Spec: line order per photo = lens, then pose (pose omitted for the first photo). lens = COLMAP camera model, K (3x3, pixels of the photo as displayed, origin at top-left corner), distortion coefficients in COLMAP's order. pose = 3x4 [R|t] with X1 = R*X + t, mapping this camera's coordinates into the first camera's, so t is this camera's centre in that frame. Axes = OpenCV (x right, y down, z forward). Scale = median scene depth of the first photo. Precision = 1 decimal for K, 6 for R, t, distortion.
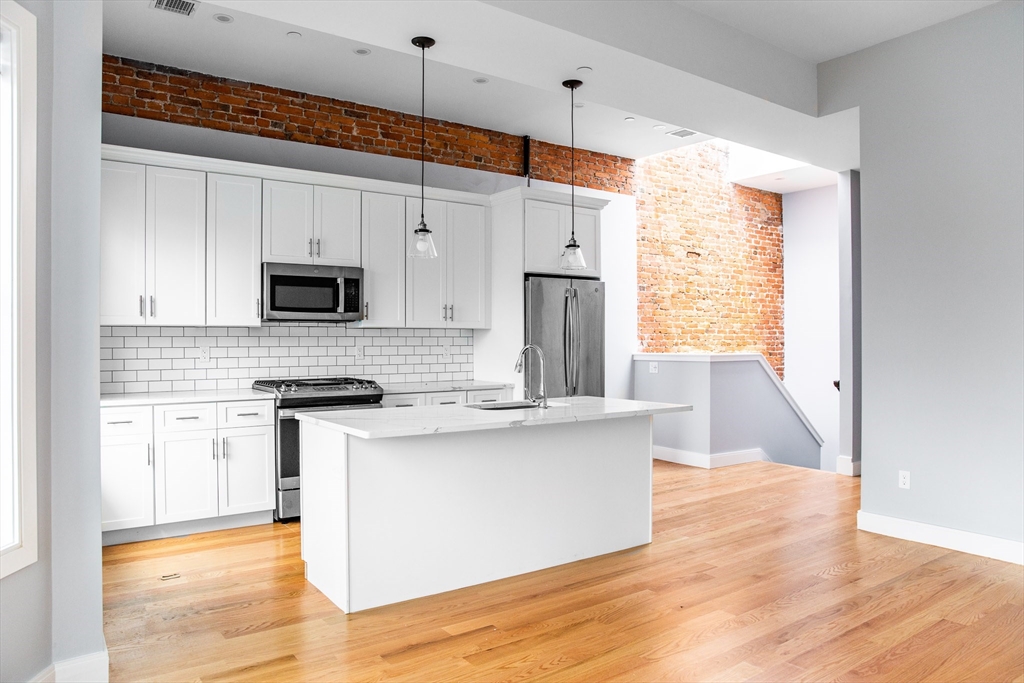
lens RADIAL K [[714.2, 0, 490.8], [0, 714.2, 331.8], [0, 0, 1]] dist [-0.103785, 0.079984]
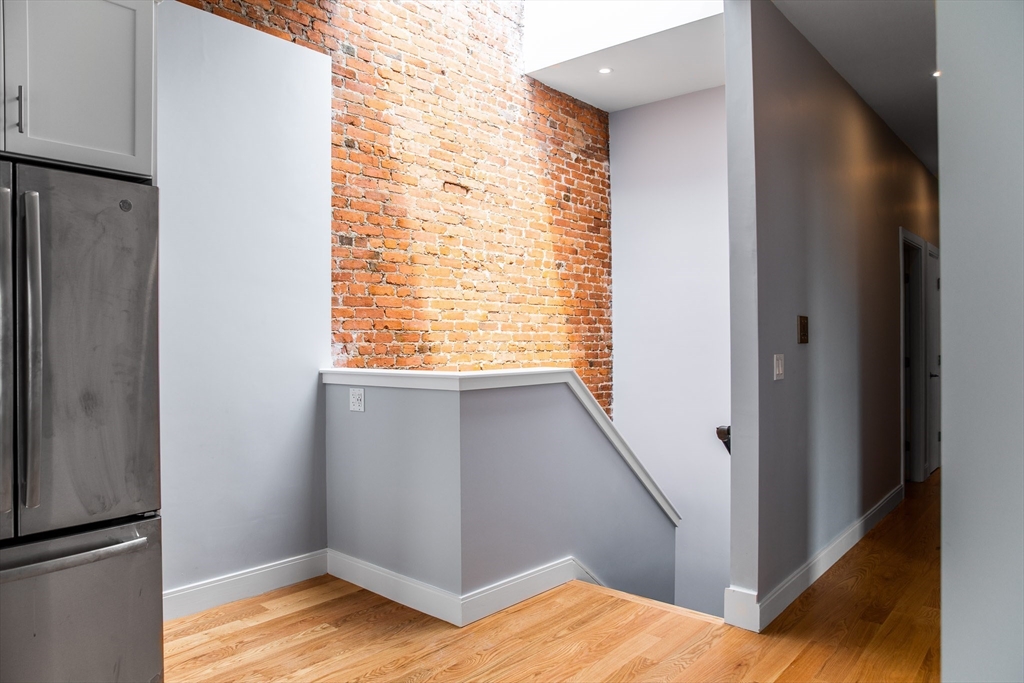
lens RADIAL K [[714.2, 0, 490.8], [0, 714.2, 331.8], [0, 0, 1]] dist [-0.103785, 0.079984]
pose [[0.972796, -0.002508, 0.231648, 0.174397], [0.003303, 0.999990, -0.003047, 0.005042], [-0.231638, 0.003729, 0.972795, 0.431105]]
